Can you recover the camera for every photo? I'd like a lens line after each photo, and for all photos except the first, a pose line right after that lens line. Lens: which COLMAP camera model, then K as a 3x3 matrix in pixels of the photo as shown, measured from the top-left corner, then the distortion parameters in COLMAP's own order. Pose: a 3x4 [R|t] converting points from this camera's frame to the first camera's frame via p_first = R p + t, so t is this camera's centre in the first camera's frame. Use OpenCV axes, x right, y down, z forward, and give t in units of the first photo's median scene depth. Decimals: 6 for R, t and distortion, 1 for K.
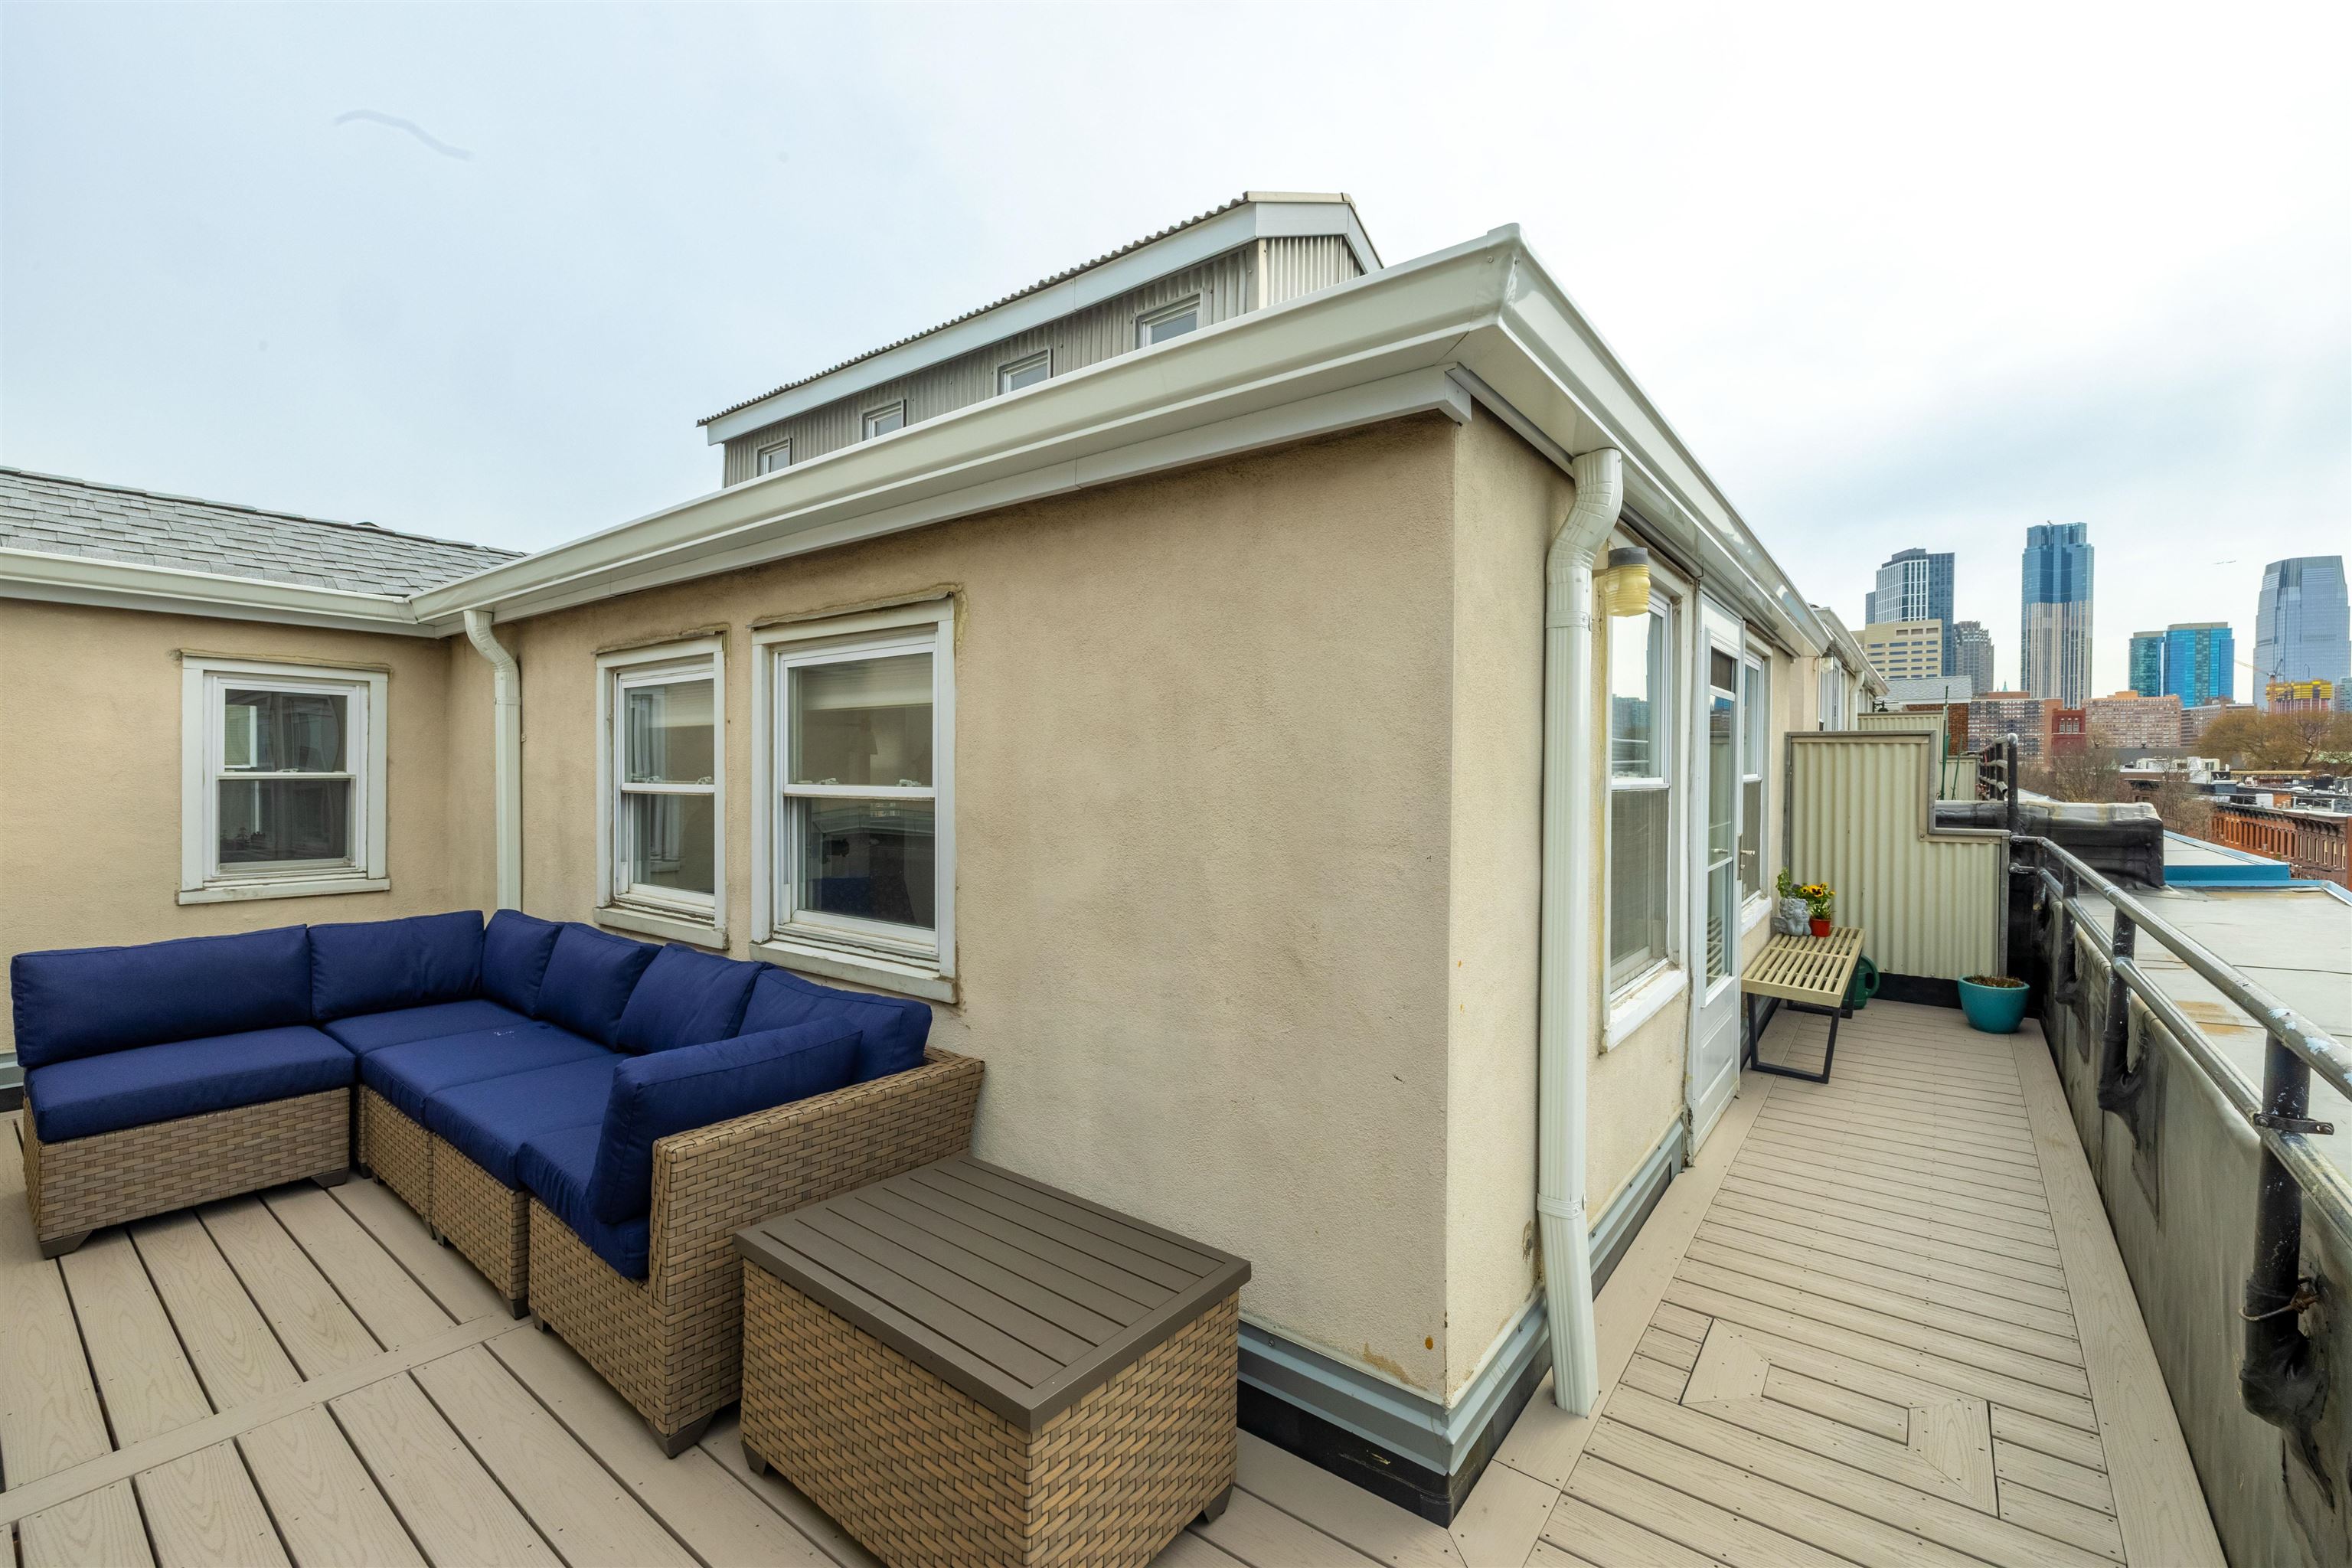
lens RADIAL K [[985.1, 0, 1176.0], [0, 985.1, 784.0], [0, 0, 1]] dist [0.000169, 0.000052]
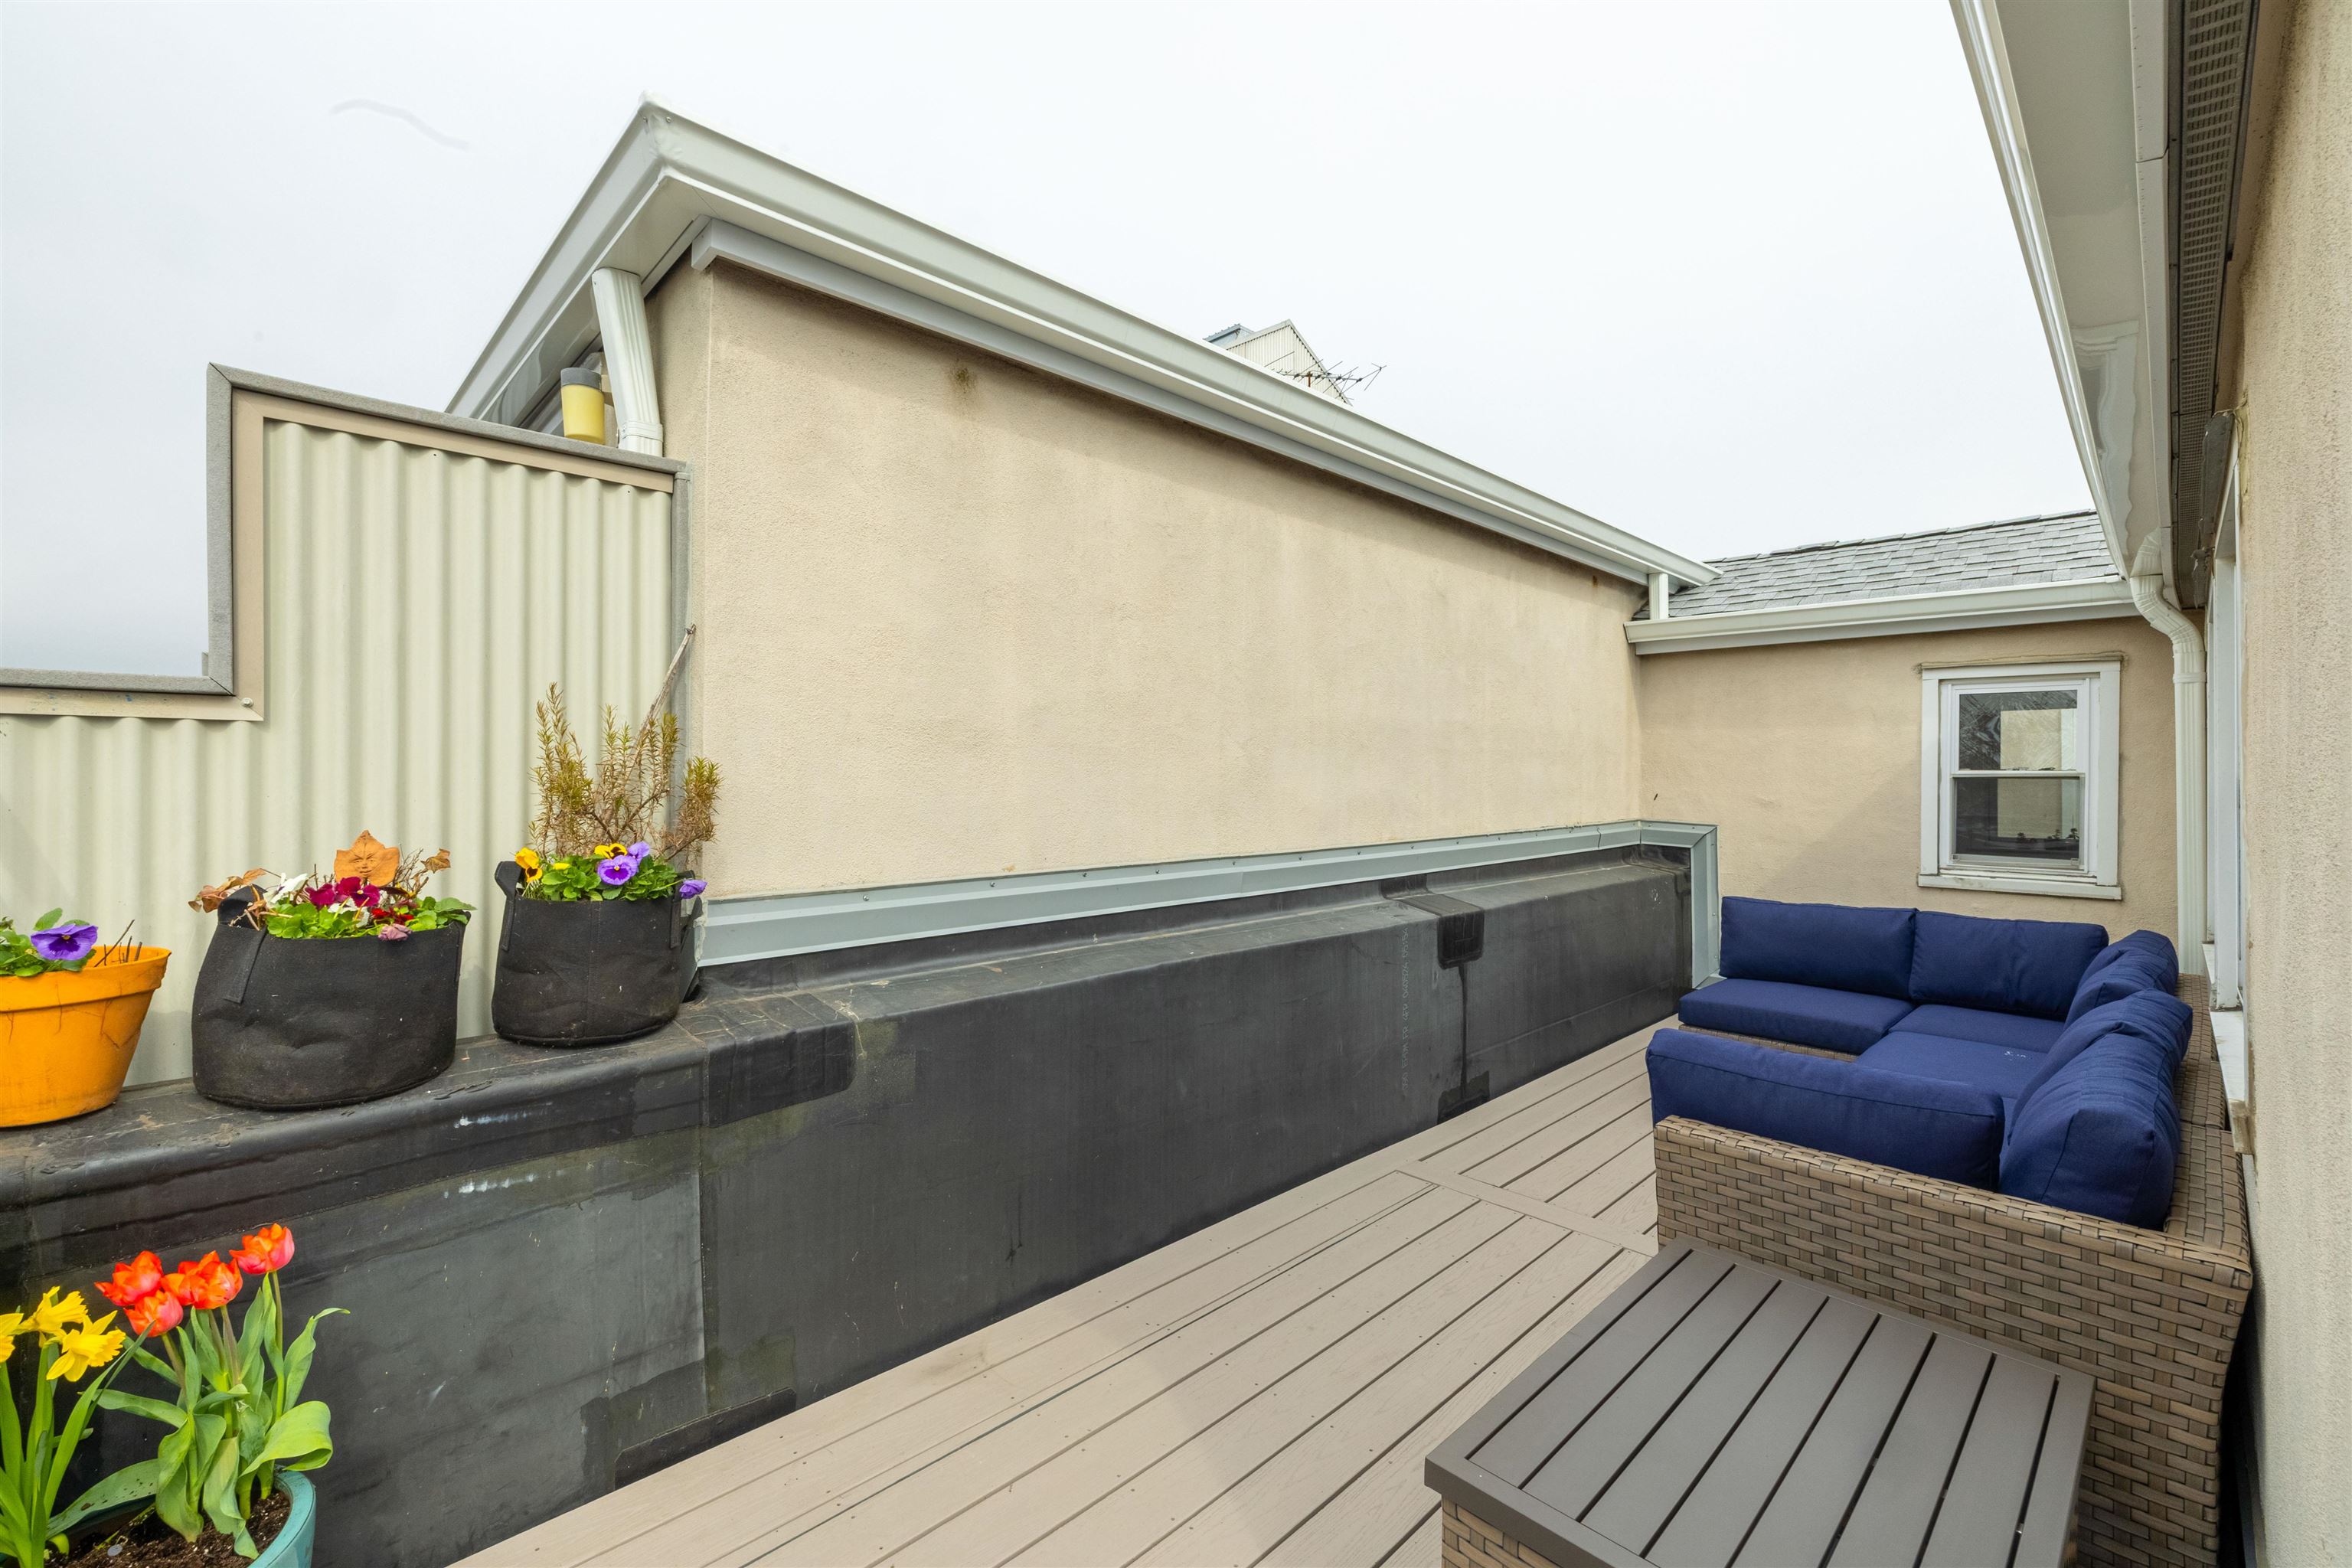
lens RADIAL K [[985.1, 0, 1176.0], [0, 985.1, 784.0], [0, 0, 1]] dist [0.000169, 0.000052]
pose [[-0.132644, 0.000647, -0.991163, 0.243485], [-0.017428, 0.999844, 0.002985, 0.015144], [0.991010, 0.017670, -0.132612, 0.292353]]
